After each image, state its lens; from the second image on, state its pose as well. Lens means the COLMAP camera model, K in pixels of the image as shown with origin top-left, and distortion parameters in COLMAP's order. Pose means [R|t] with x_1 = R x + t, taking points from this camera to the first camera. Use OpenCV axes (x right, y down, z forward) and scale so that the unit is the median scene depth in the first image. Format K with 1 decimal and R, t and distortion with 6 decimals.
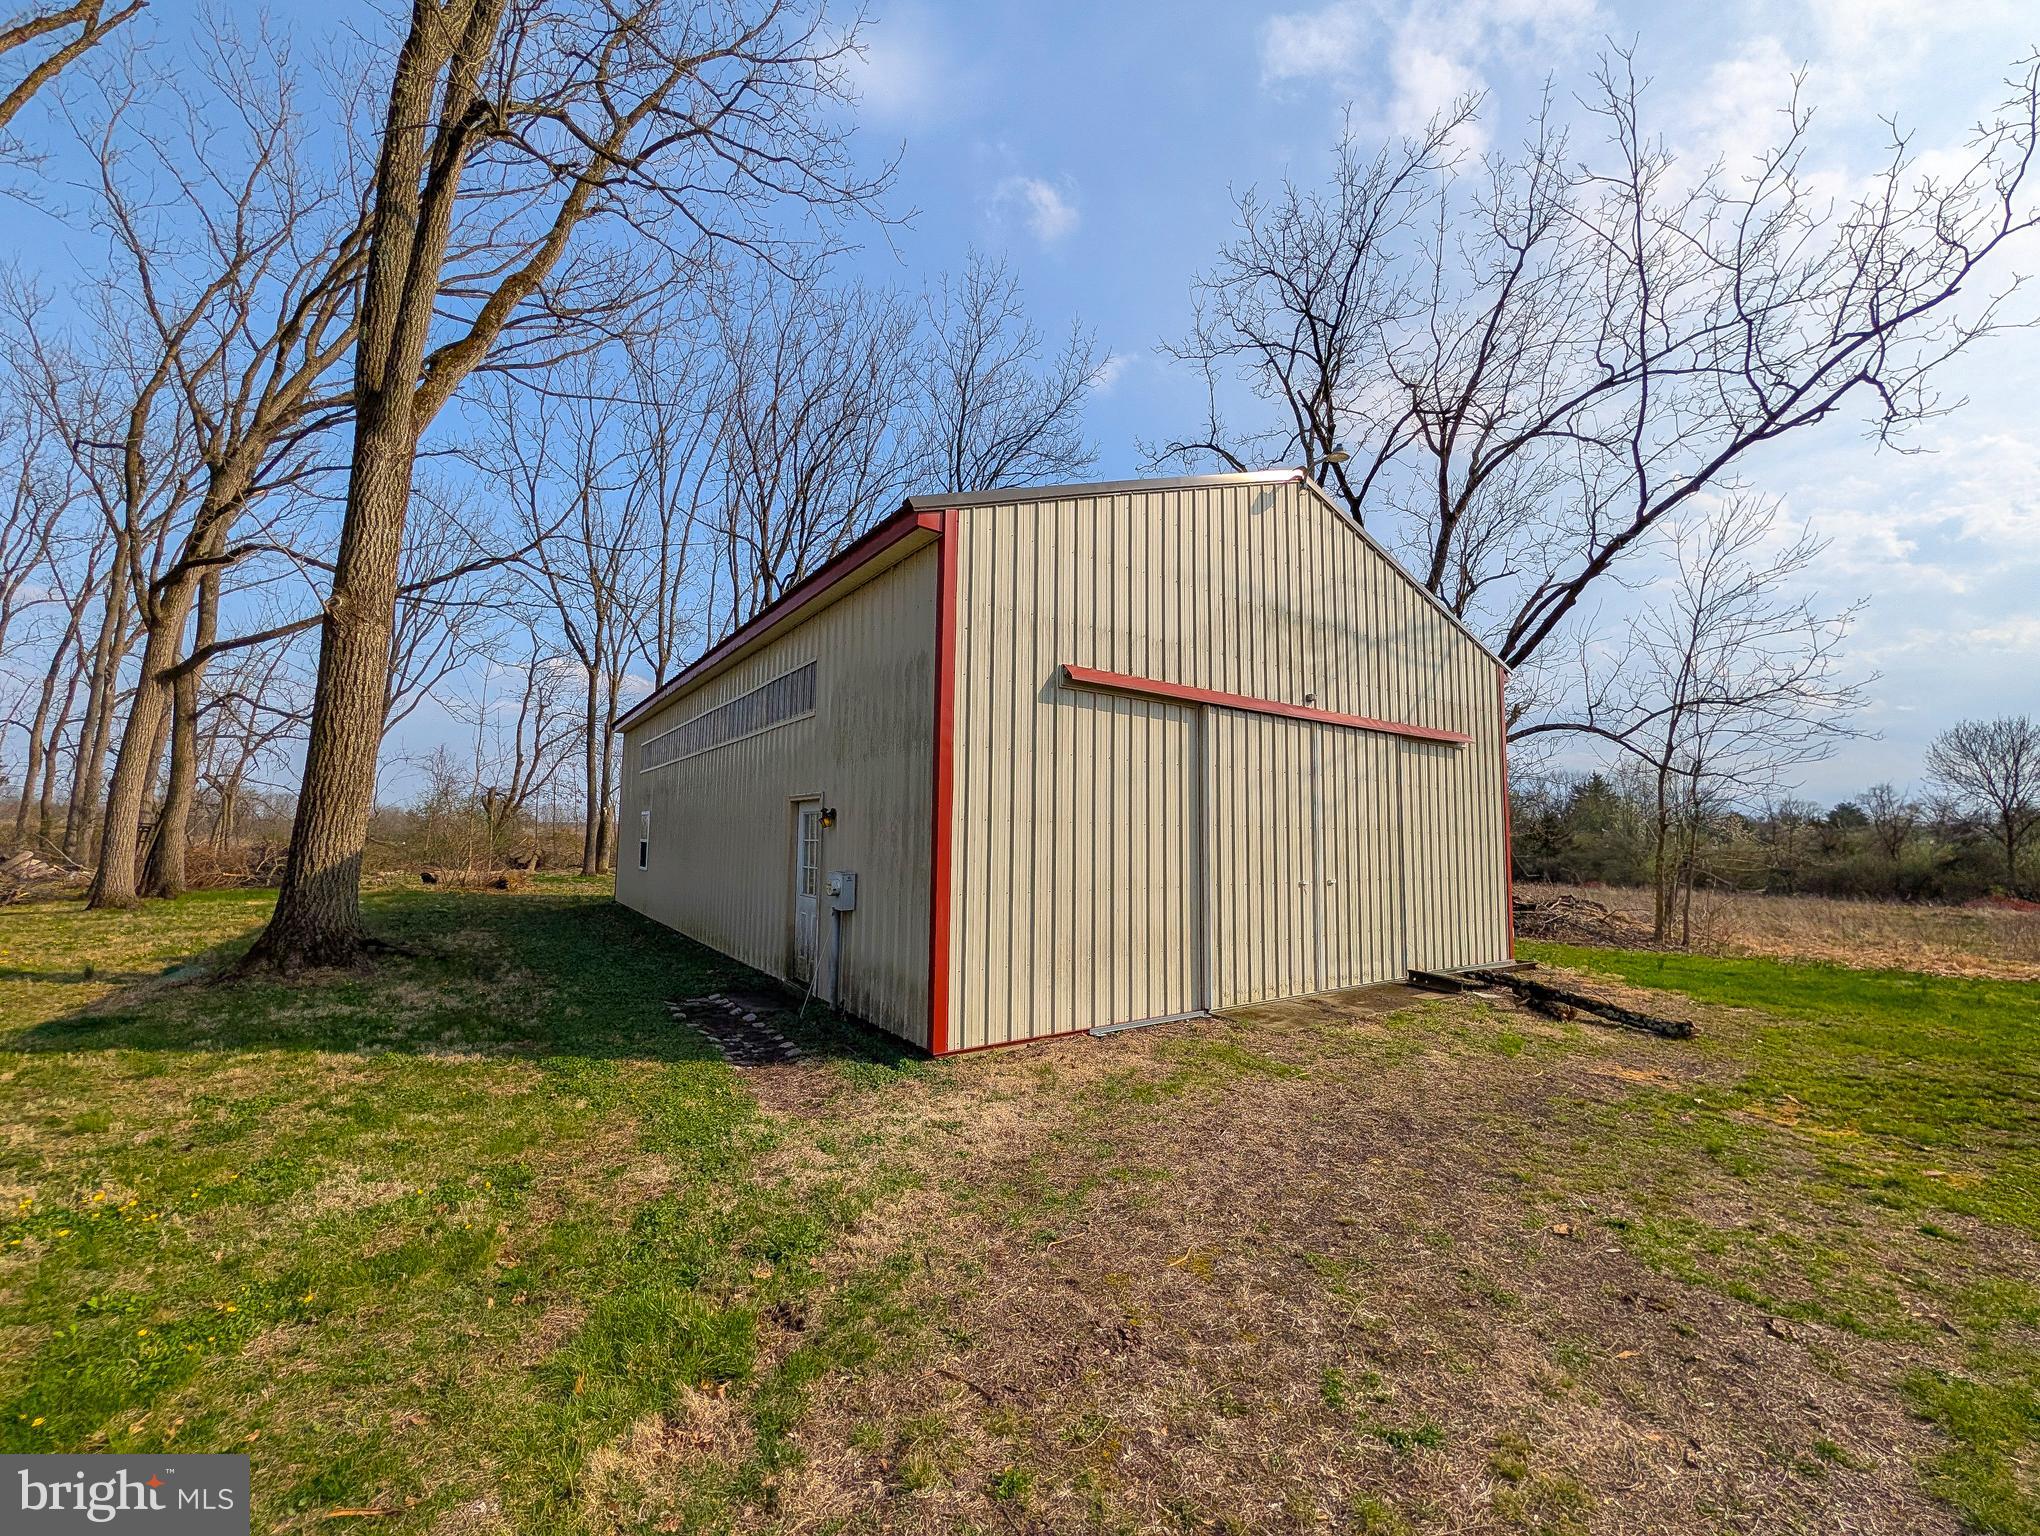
lens RADIAL K [[775.1, 0, 1018.9], [0, 775.1, 771.3], [0, 0, 1]] dist [-0.001853, -0.000118]
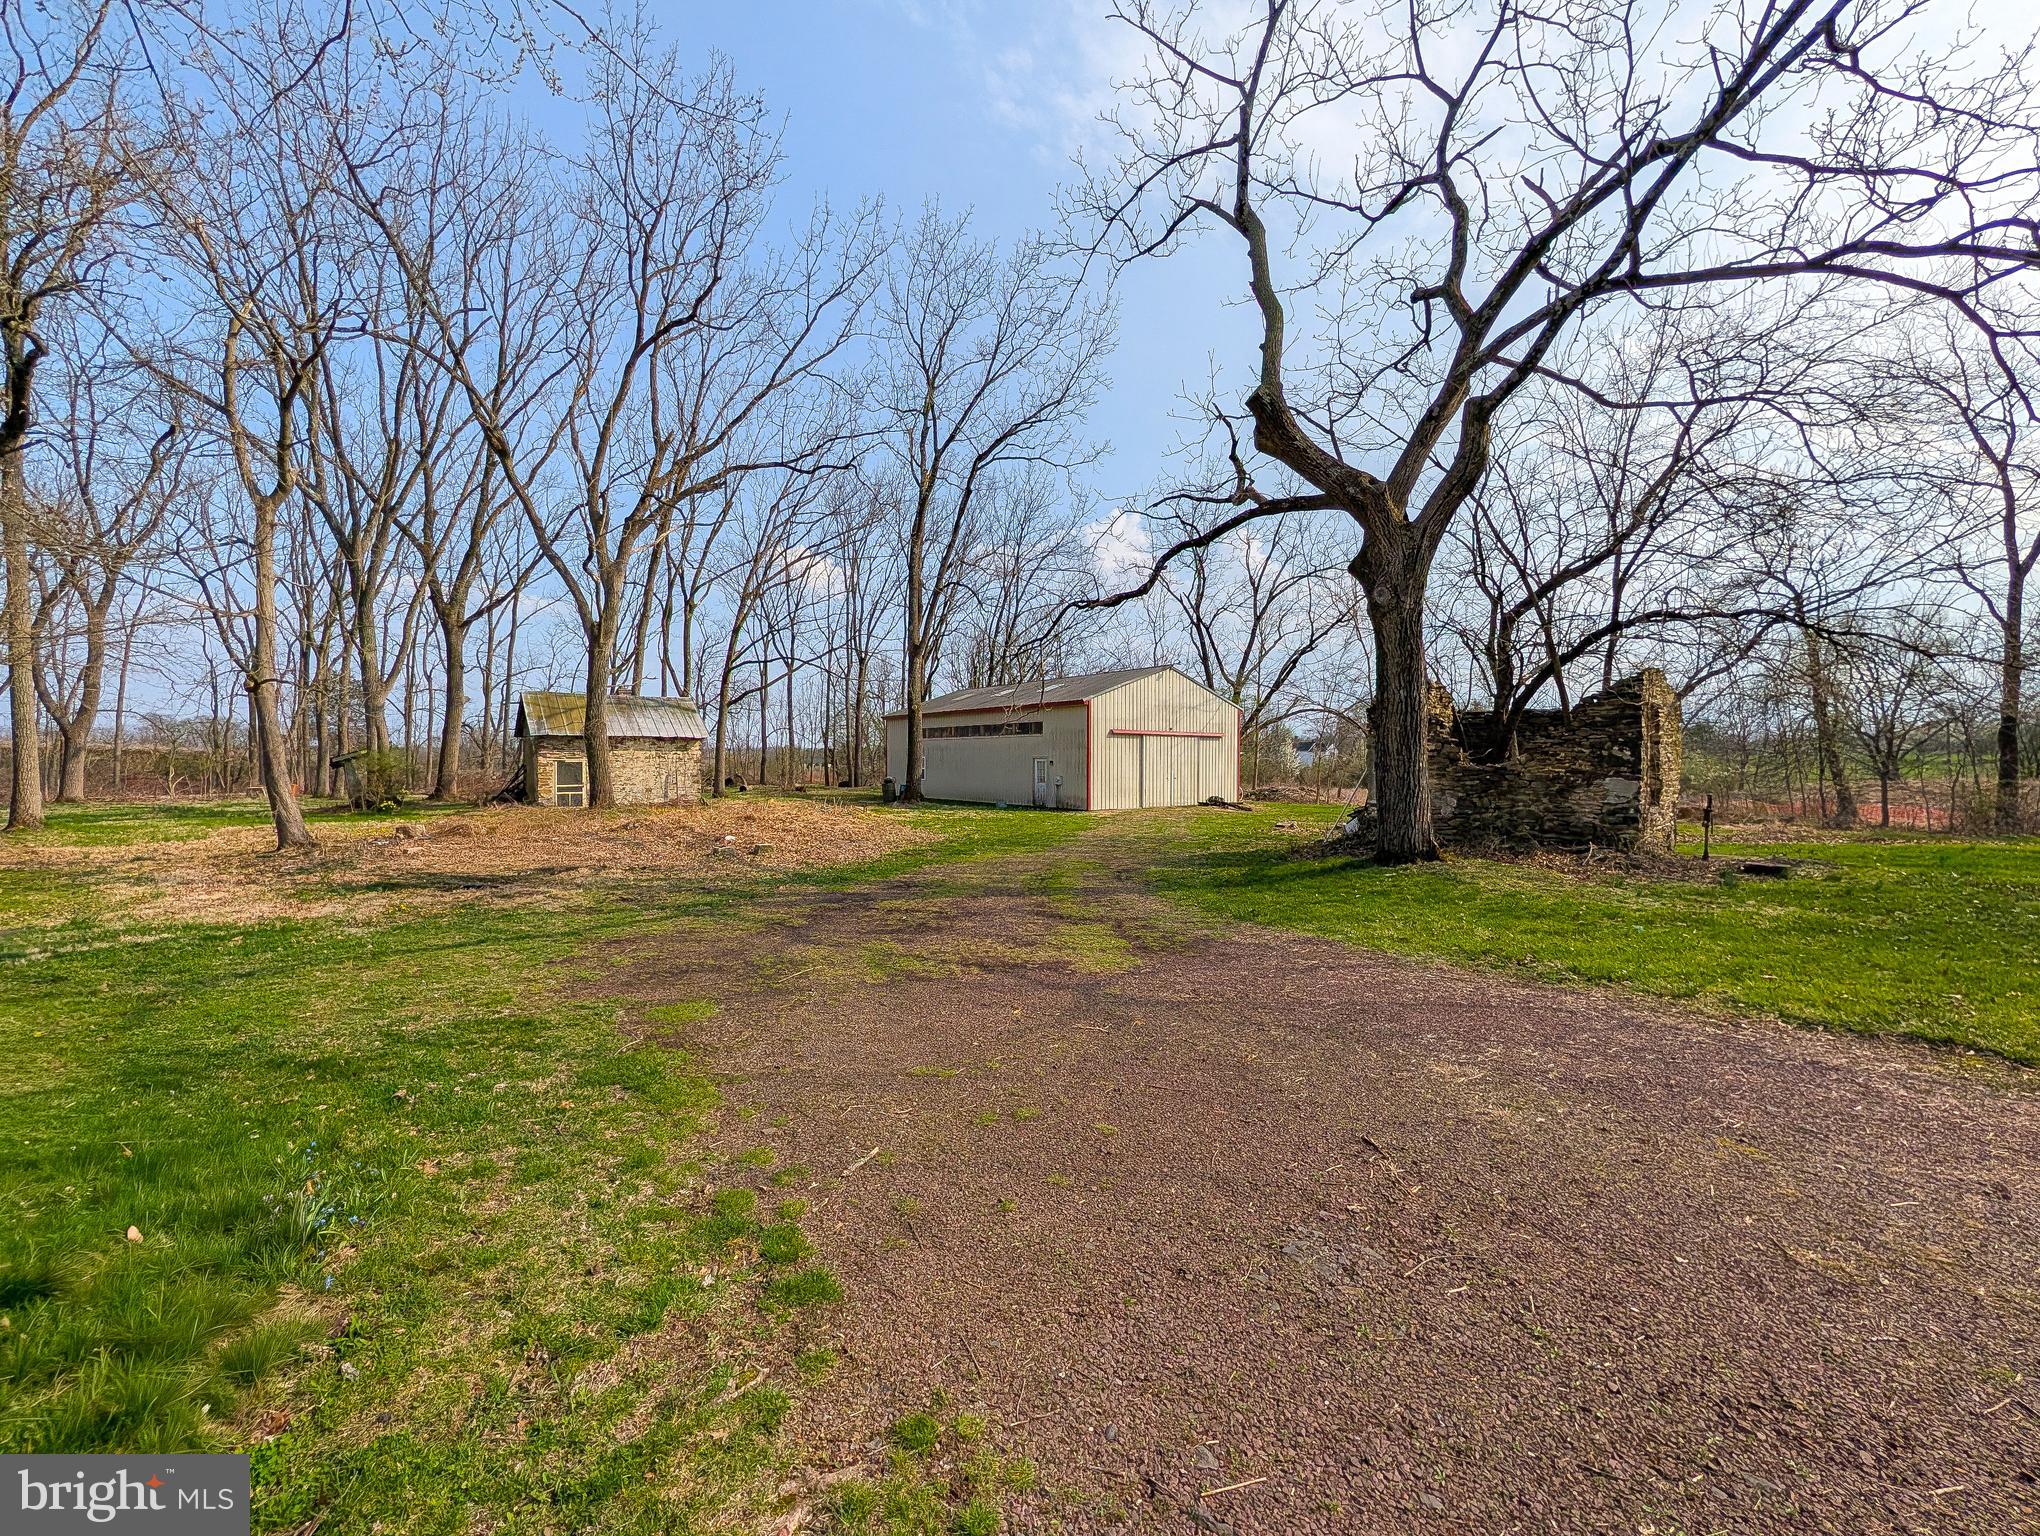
lens RADIAL K [[775.1, 0, 1018.9], [0, 775.1, 771.3], [0, 0, 1]] dist [-0.001853, -0.000118]
pose [[0.998731, -0.016249, 0.047672, -0.483567], [0.010410, 0.992687, 0.120271, -0.315872], [-0.049278, -0.119622, 0.991596, -2.407884]]
